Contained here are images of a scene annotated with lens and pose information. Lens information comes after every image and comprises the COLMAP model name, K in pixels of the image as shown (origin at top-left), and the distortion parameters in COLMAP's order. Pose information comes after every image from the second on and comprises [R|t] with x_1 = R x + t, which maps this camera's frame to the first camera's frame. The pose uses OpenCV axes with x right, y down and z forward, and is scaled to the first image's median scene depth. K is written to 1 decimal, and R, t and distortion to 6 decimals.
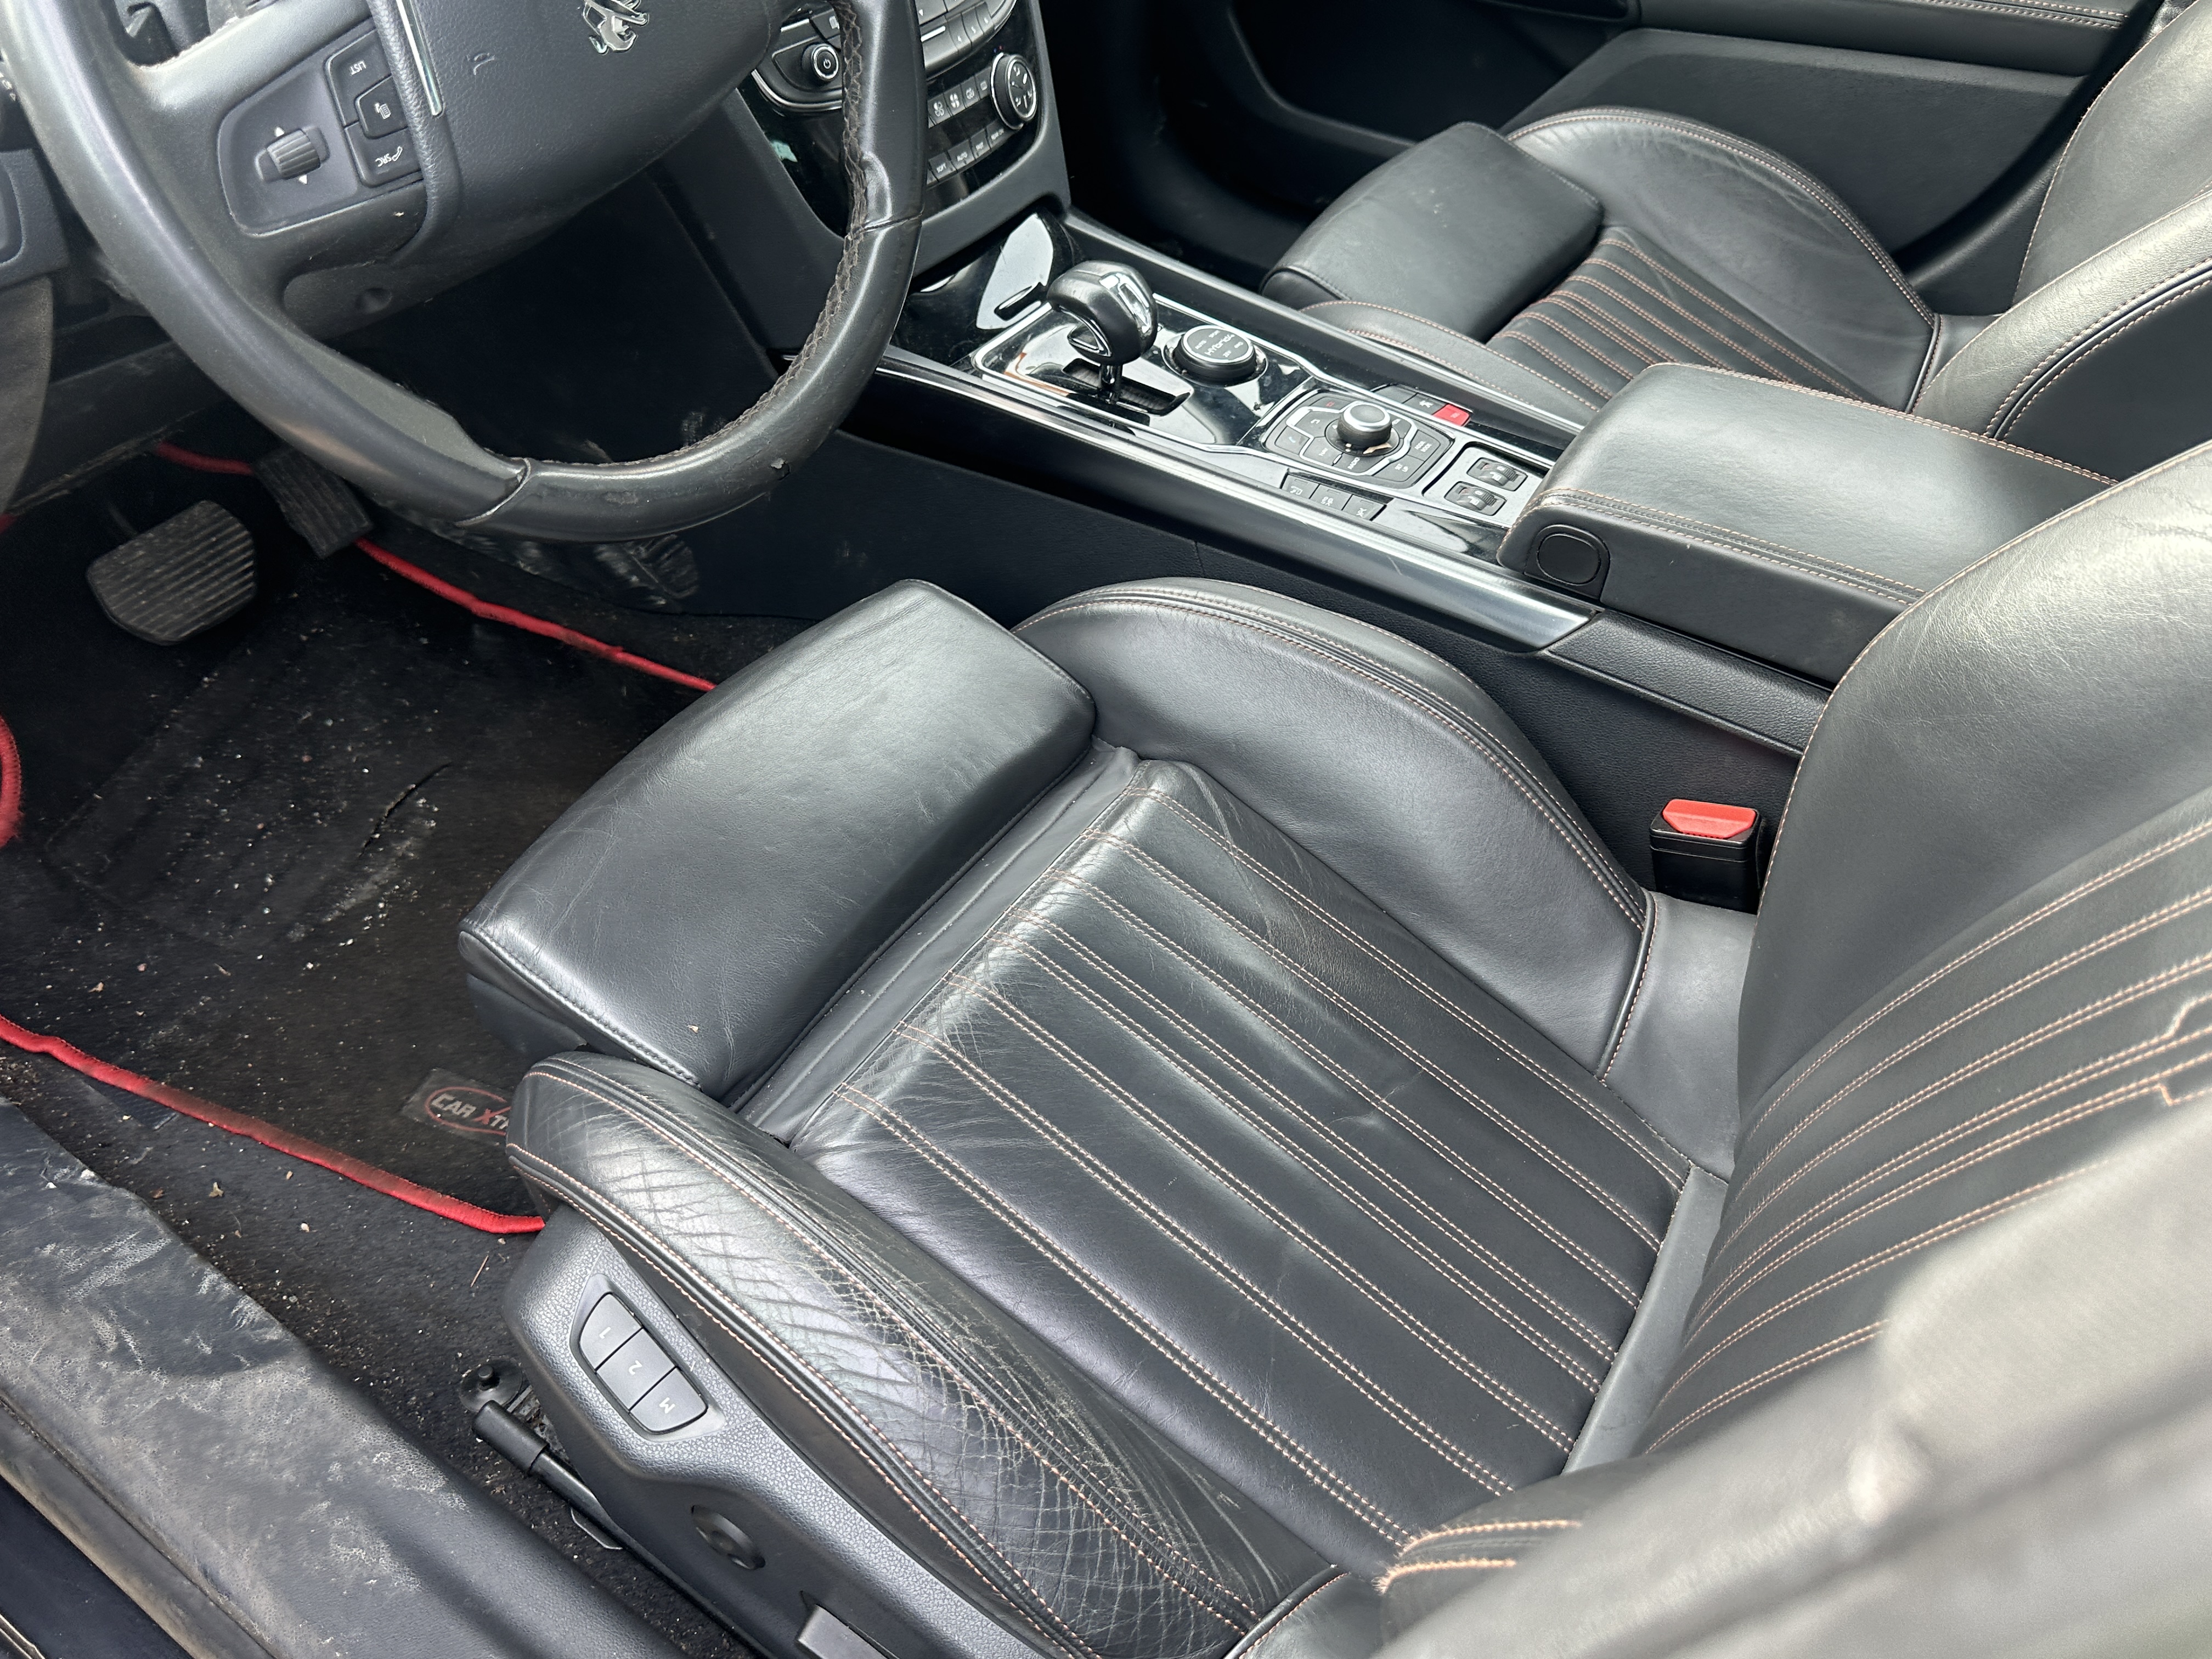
lens RADIAL K [[1690.1, 0, 1106.0], [0, 1690.1, 829.5], [0, 0, 1]] dist [-0.062596, 0.076988]
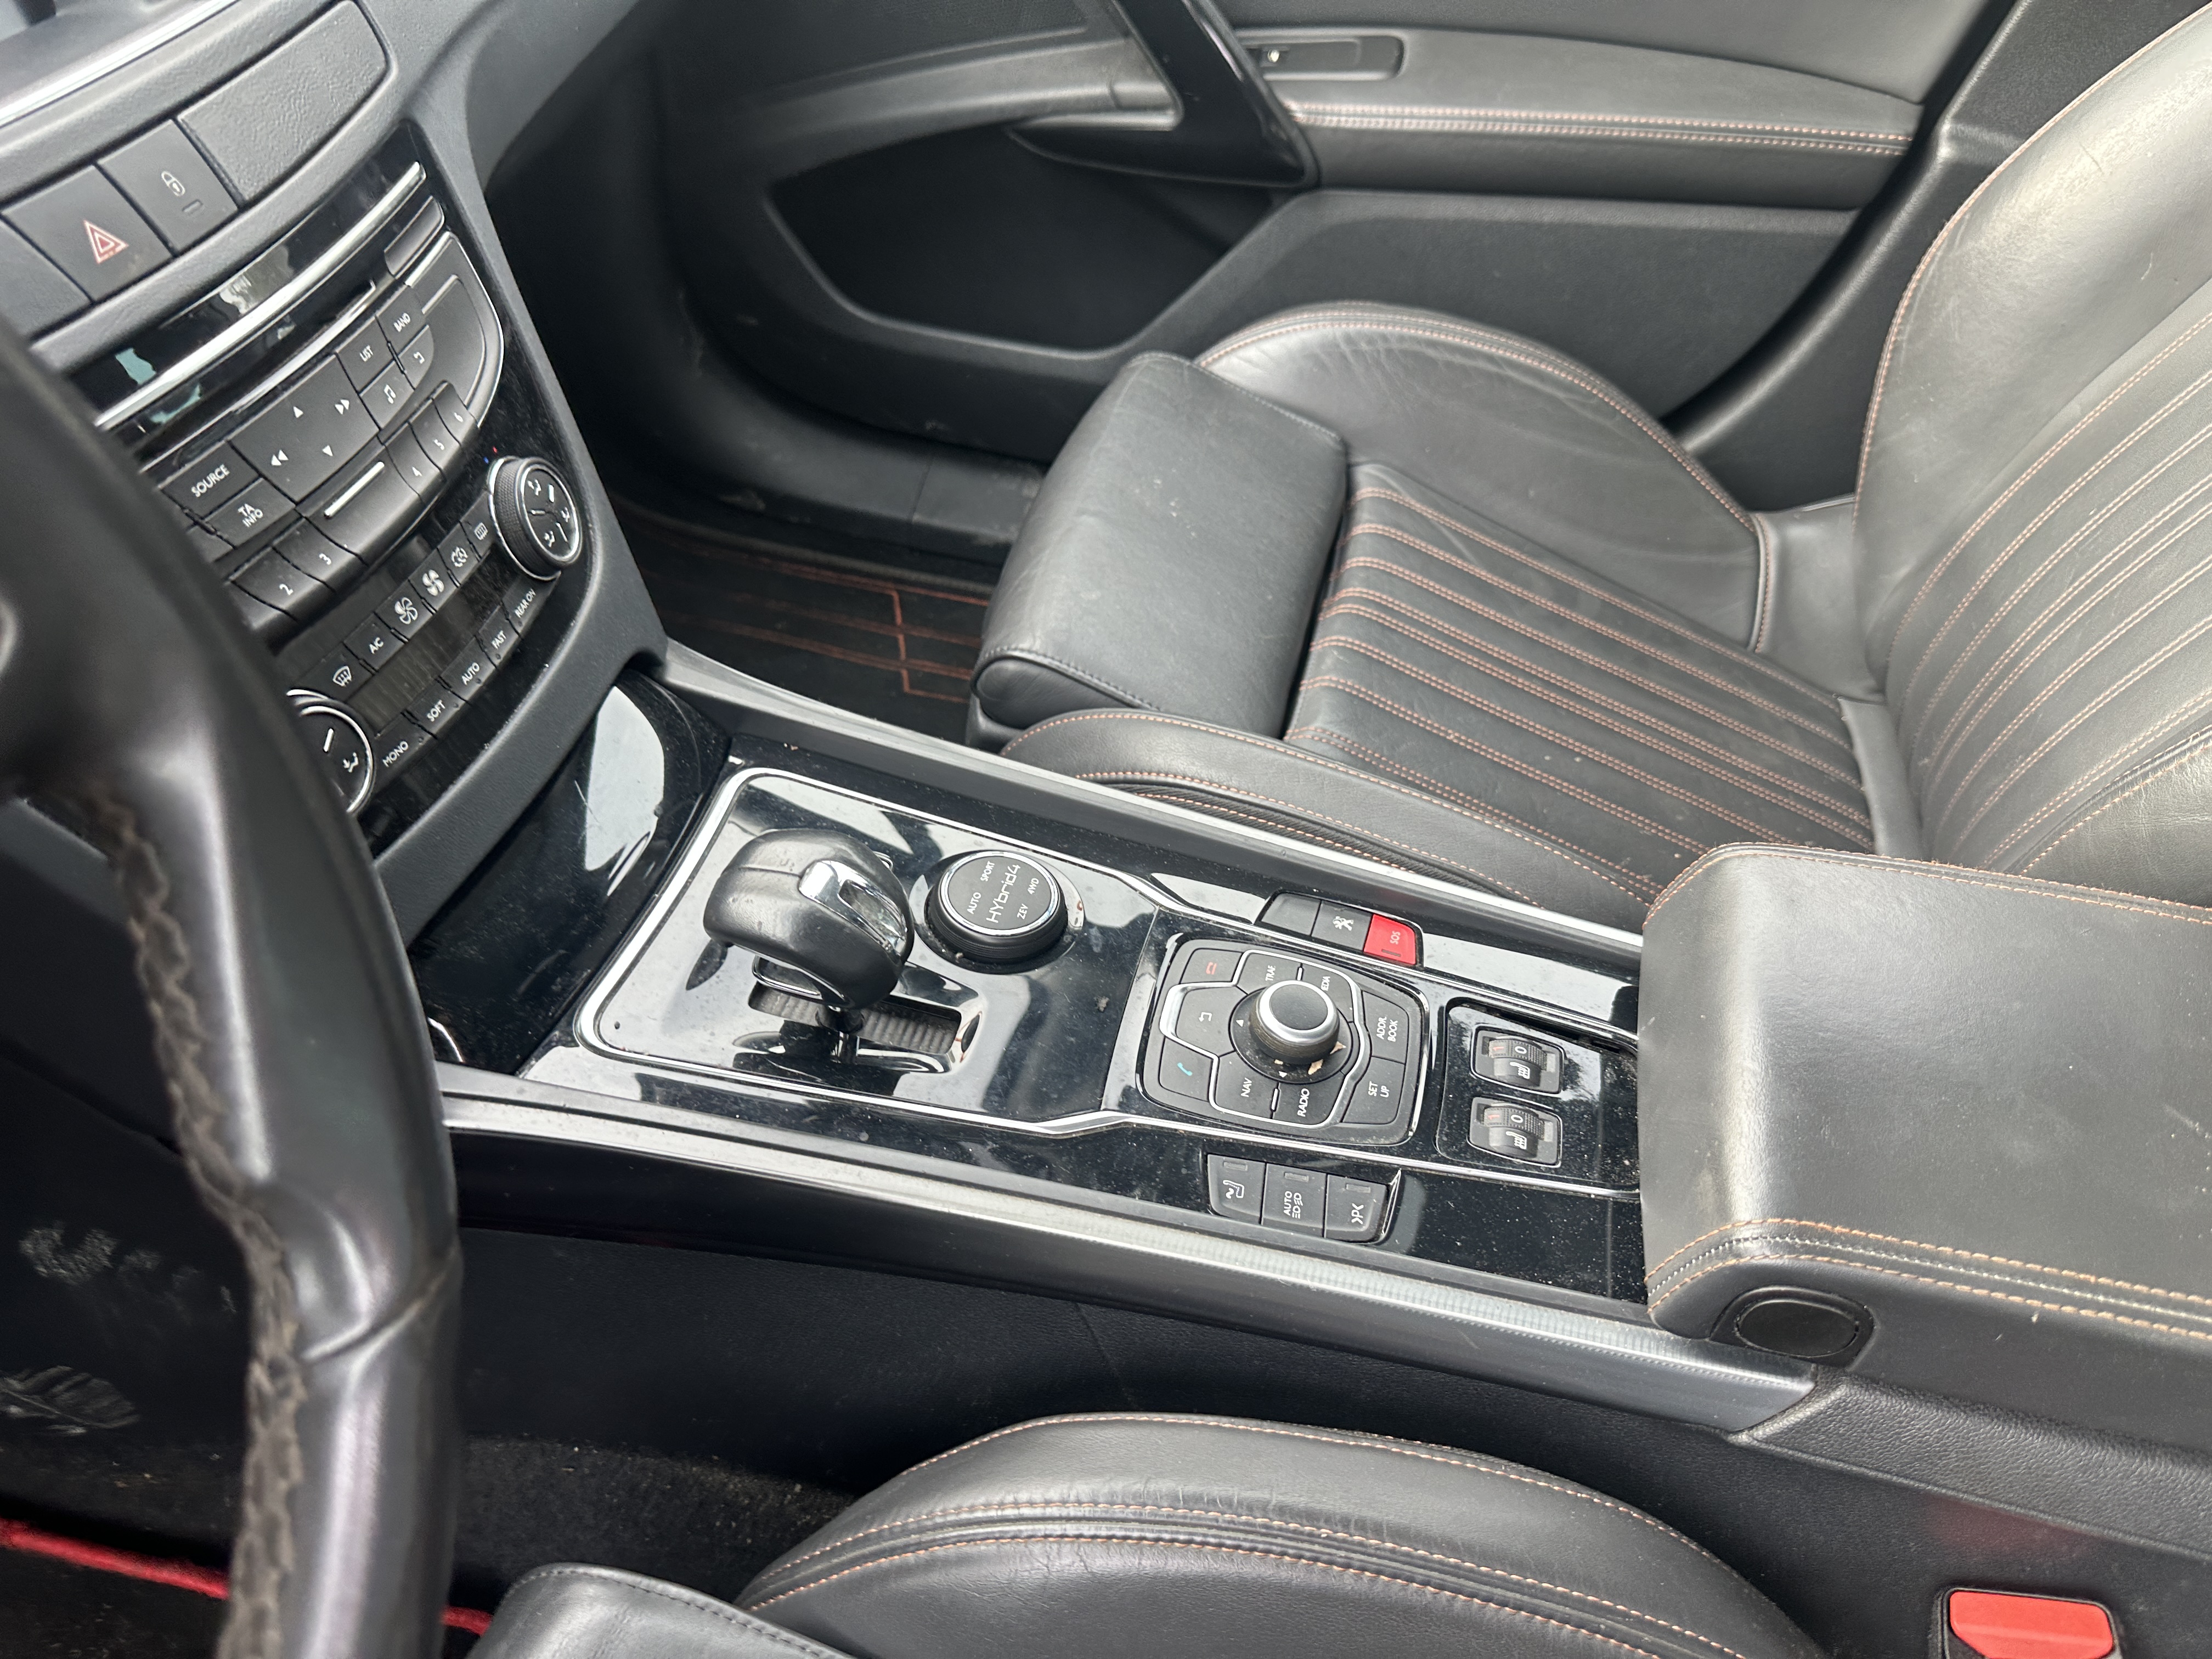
lens RADIAL K [[1563.9, 0, 1127.6], [0, 1563.9, 835.9], [0, 0, 1]] dist [0.006174, -0.008277]
pose [[0.940261, -0.214258, 0.264579, -0.025285], [0.212673, 0.976497, 0.034977, -0.262074], [-0.265855, 0.023382, 0.963729, 0.370344]]
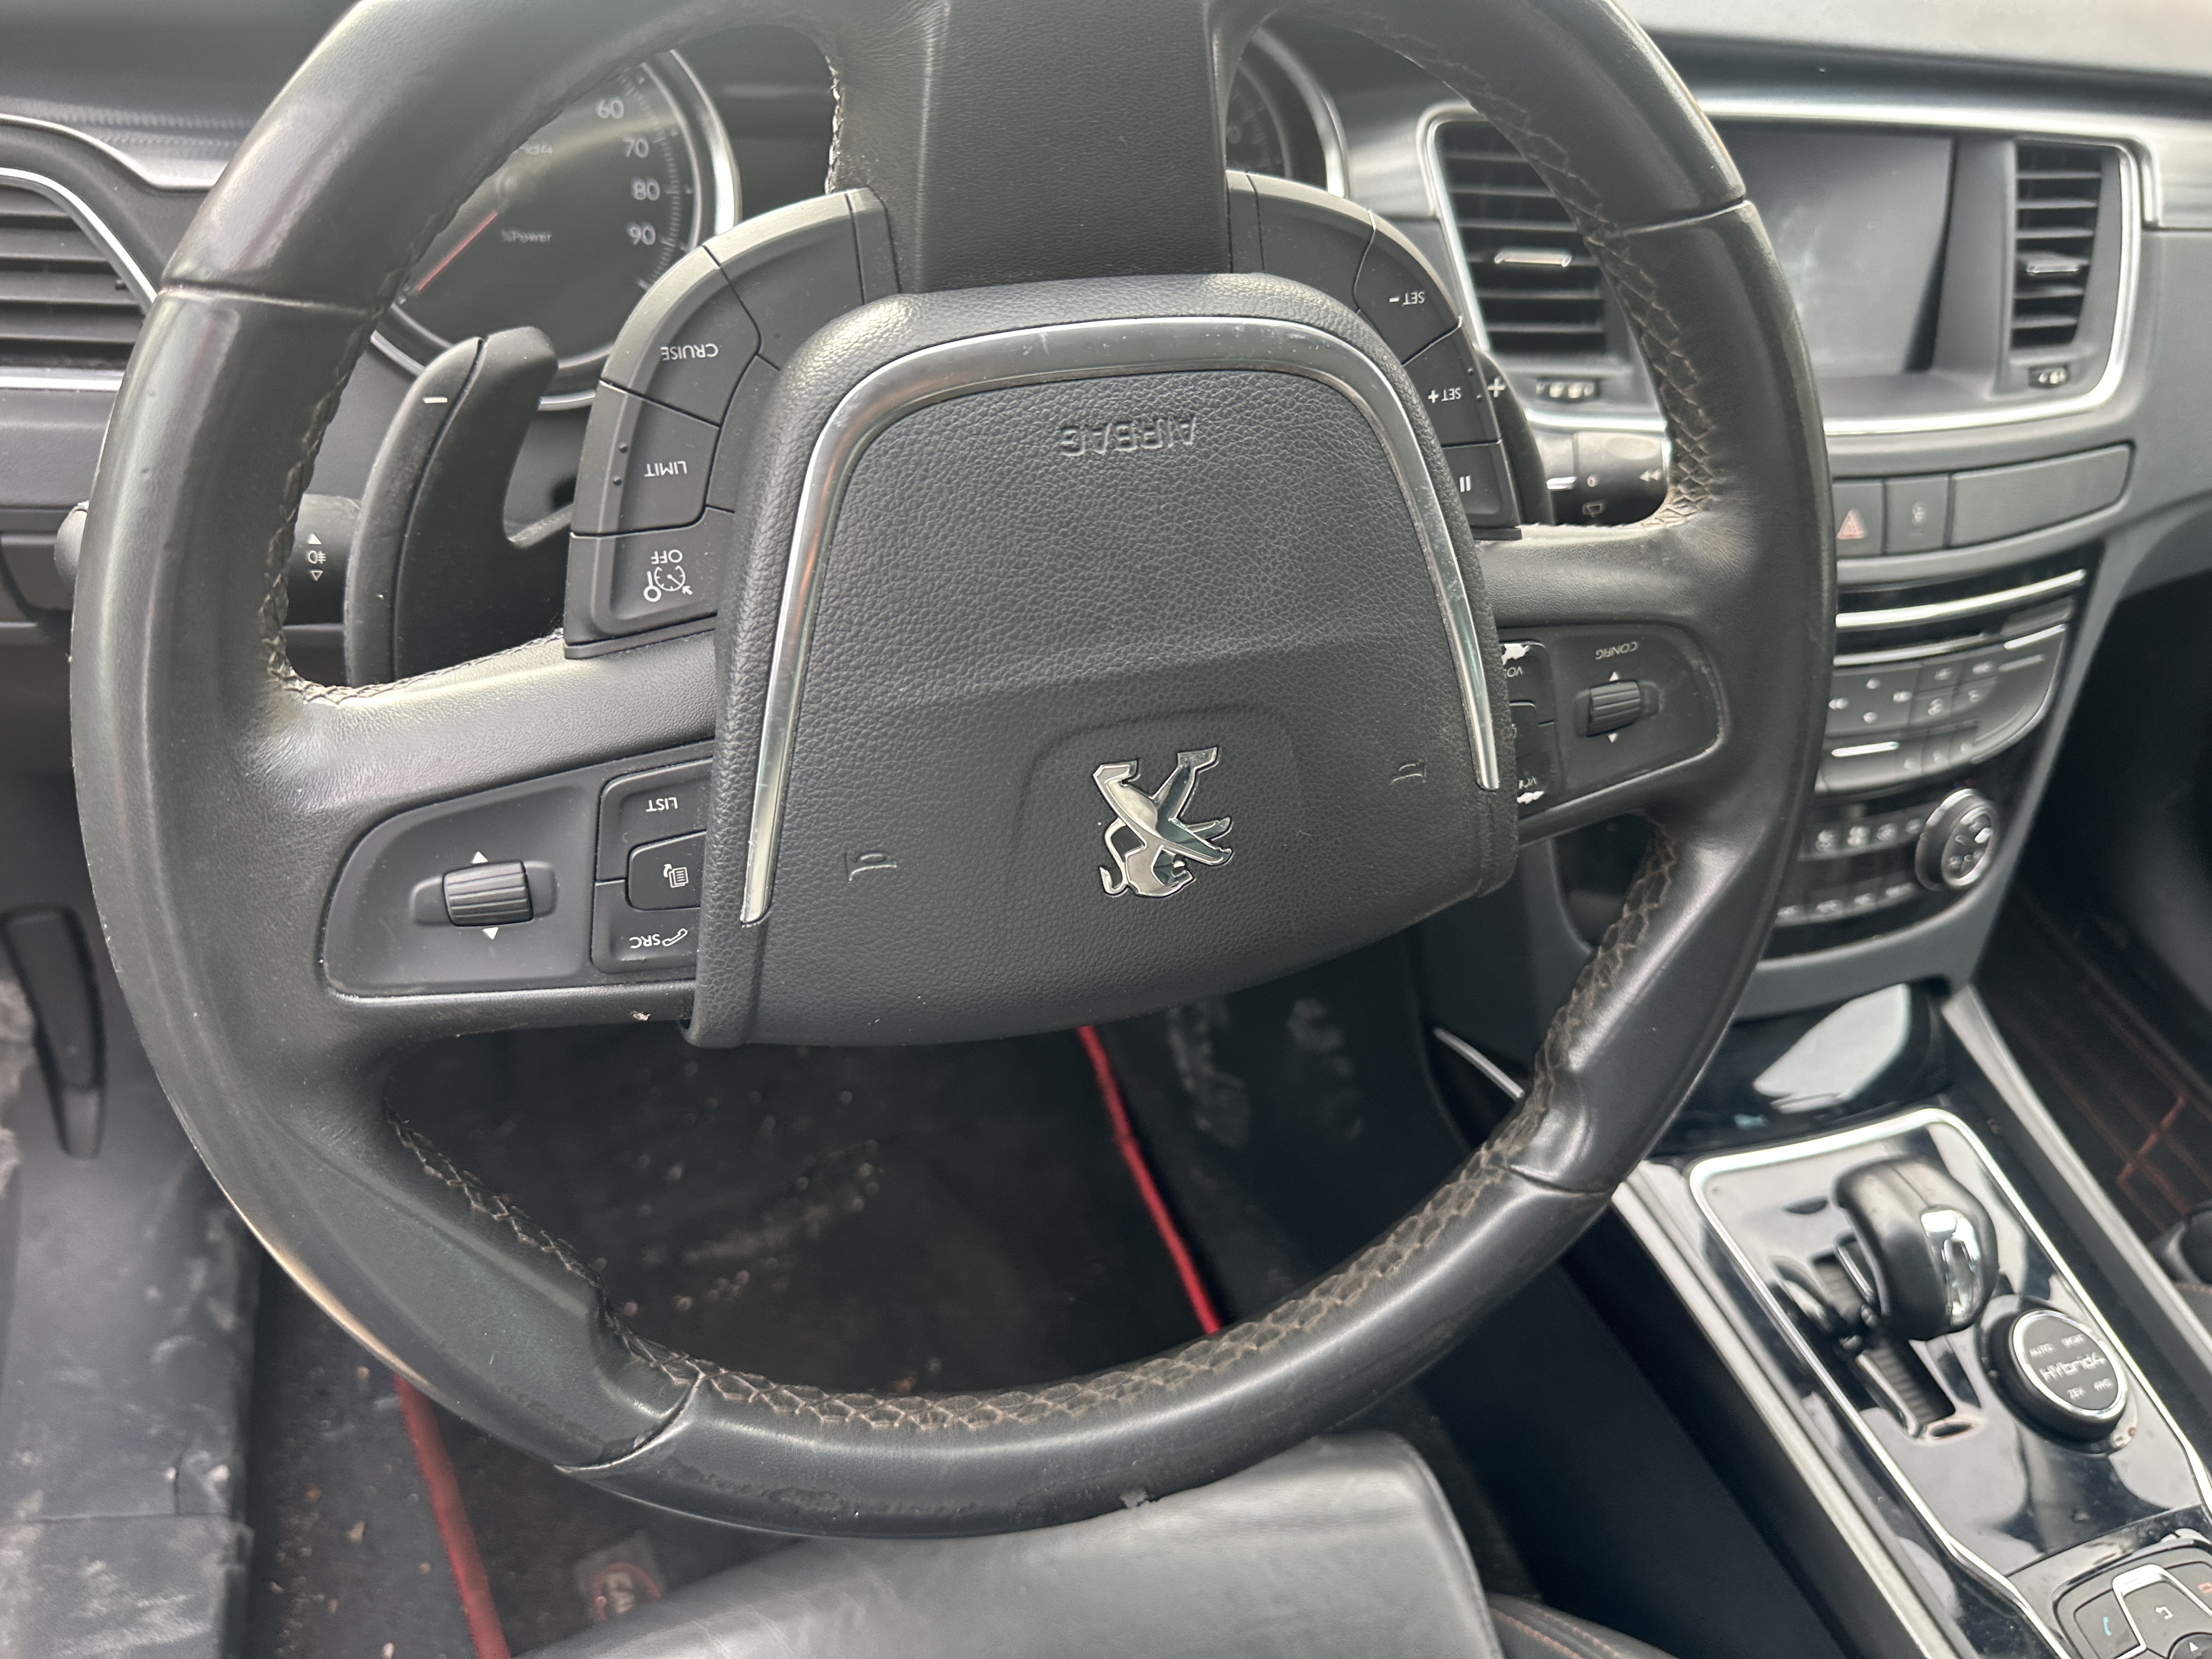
lens RADIAL K [[1601.2, 0, 1179.0], [0, 1601.2, 832.3], [0, 0, 1]] dist [-0.002101, -0.001613]
pose [[0.787825, 0.475121, -0.391909, -0.042906], [-0.516833, 0.856085, -0.001098, -0.235374], [0.334986, 0.203416, 0.920004, 0.248298]]
